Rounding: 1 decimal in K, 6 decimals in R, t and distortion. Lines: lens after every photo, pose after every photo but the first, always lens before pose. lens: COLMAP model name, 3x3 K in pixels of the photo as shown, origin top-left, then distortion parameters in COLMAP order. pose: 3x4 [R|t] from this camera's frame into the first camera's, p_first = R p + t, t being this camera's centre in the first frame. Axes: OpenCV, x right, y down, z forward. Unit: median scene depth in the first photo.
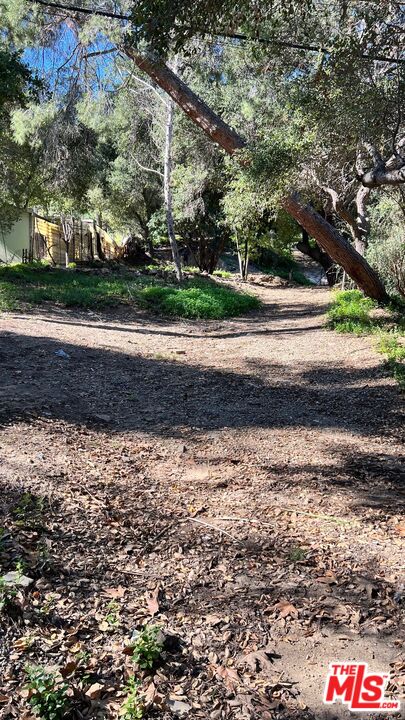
lens RADIAL K [[560.0, 0, 202.5], [0, 560.0, 360.0], [0, 0, 1]] dist [0.119800, -0.229632]
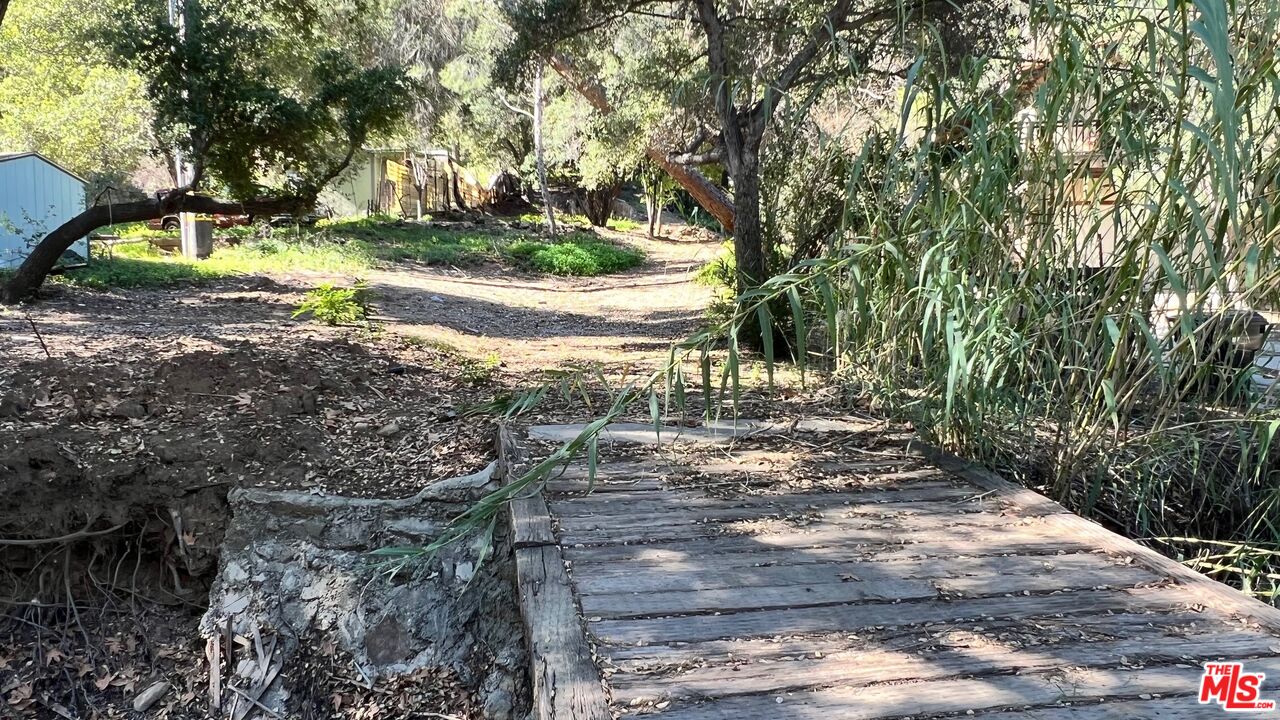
lens RADIAL K [[941.4, 0, 640.0], [0, 941.4, 360.0], [0, 0, 1]] dist [0.004263, 0.000278]
pose [[0.999824, -0.012015, 0.014421, 0.054236], [0.012129, 0.999896, -0.007801, 0.050868], [-0.014325, 0.007974, 0.999866, -0.359162]]
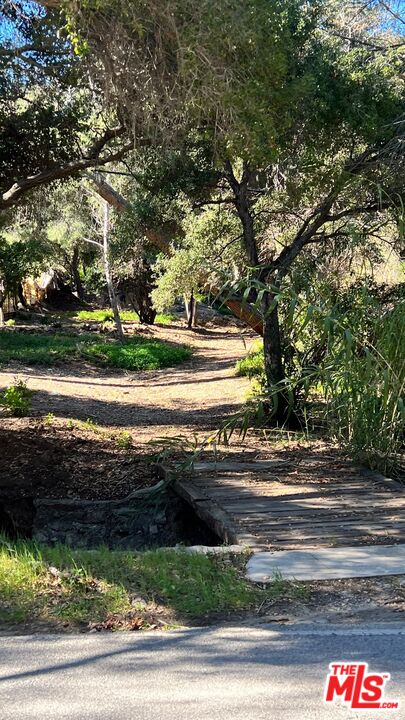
lens RADIAL K [[943.3, 0, 202.5], [0, 943.3, 360.0], [0, 0, 1]] dist [0.193917, 0.001543]
pose [[0.997783, -0.036892, 0.055386, 0.011820], [0.041492, 0.995572, -0.084350, 0.053503], [-0.052029, 0.086461, 0.994896, -0.677156]]
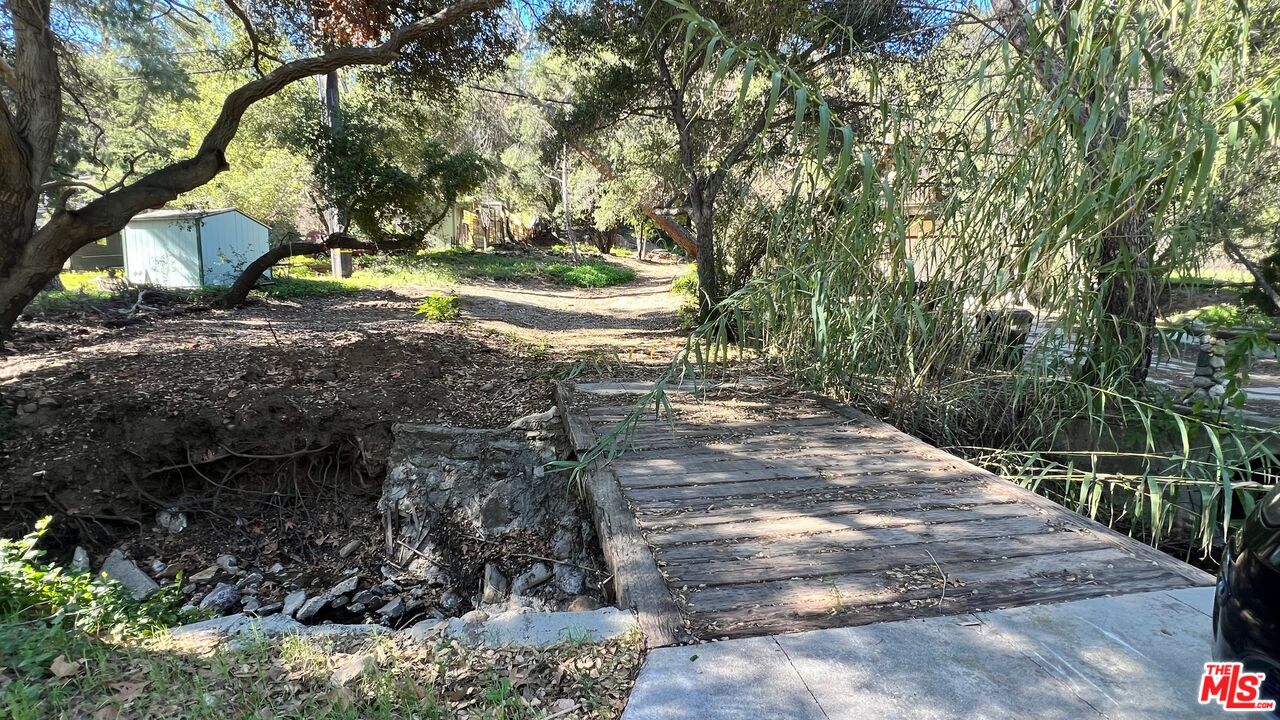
lens RADIAL K [[636.8, 0, 640.0], [0, 636.8, 360.0], [0, 0, 1]] dist [0.000680, -0.000011]
pose [[0.999398, -0.019919, 0.028394, 0.048003], [0.019349, 0.999608, 0.020243, 0.050585], [-0.028786, -0.019681, 0.999392, -0.388742]]
